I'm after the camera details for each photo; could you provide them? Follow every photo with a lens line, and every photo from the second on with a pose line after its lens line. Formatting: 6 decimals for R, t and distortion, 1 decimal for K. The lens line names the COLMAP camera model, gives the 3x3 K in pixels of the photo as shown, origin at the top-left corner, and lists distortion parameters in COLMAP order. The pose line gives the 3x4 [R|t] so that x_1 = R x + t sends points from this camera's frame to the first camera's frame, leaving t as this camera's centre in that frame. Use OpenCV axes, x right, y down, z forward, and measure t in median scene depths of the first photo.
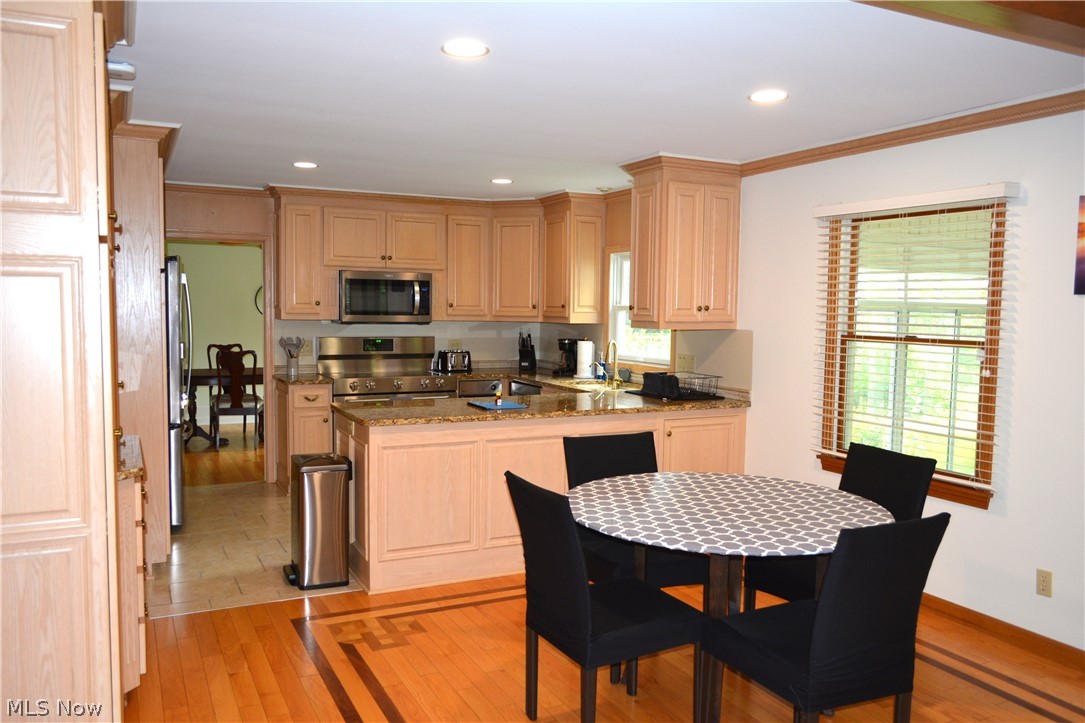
lens RADIAL K [[857.9, 0, 548.8], [0, 857.9, 368.9], [0, 0, 1]] dist [0.048767, 0.000146]
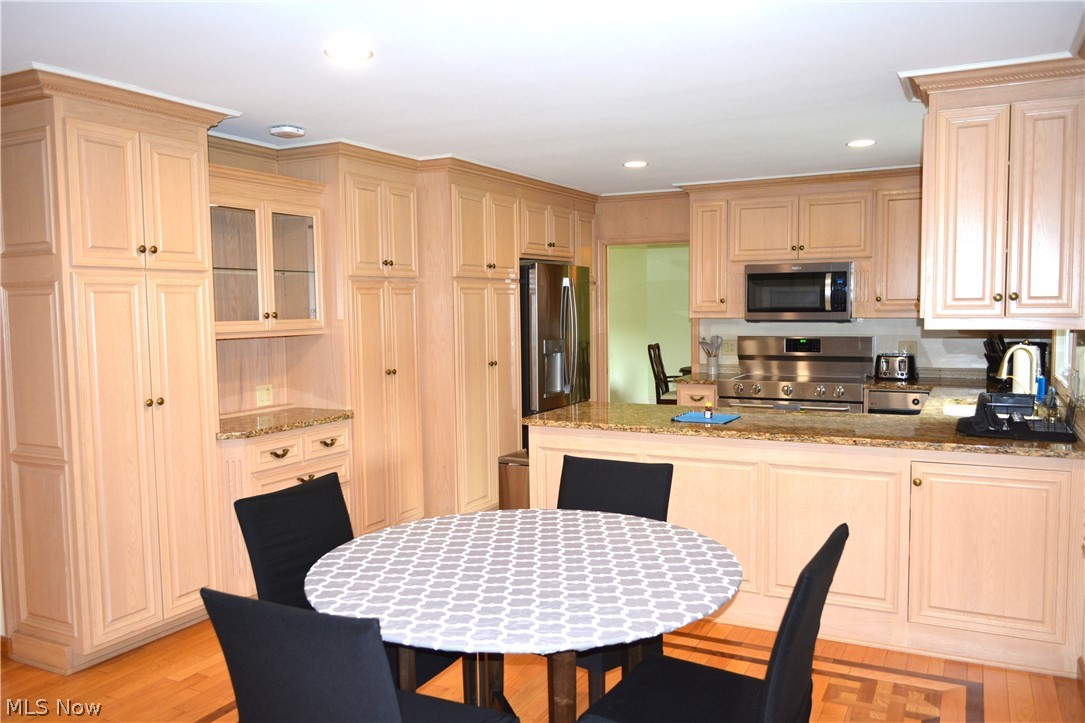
lens RADIAL K [[857.9, 0, 549.6], [0, 857.9, 357.7], [0, 0, 1]] dist [0.048767, 0.000146]
pose [[0.605088, 0.032755, -0.795484, 0.371086], [-0.041784, 0.999083, 0.009355, -0.013196], [0.795061, 0.027578, 0.605902, 0.258134]]
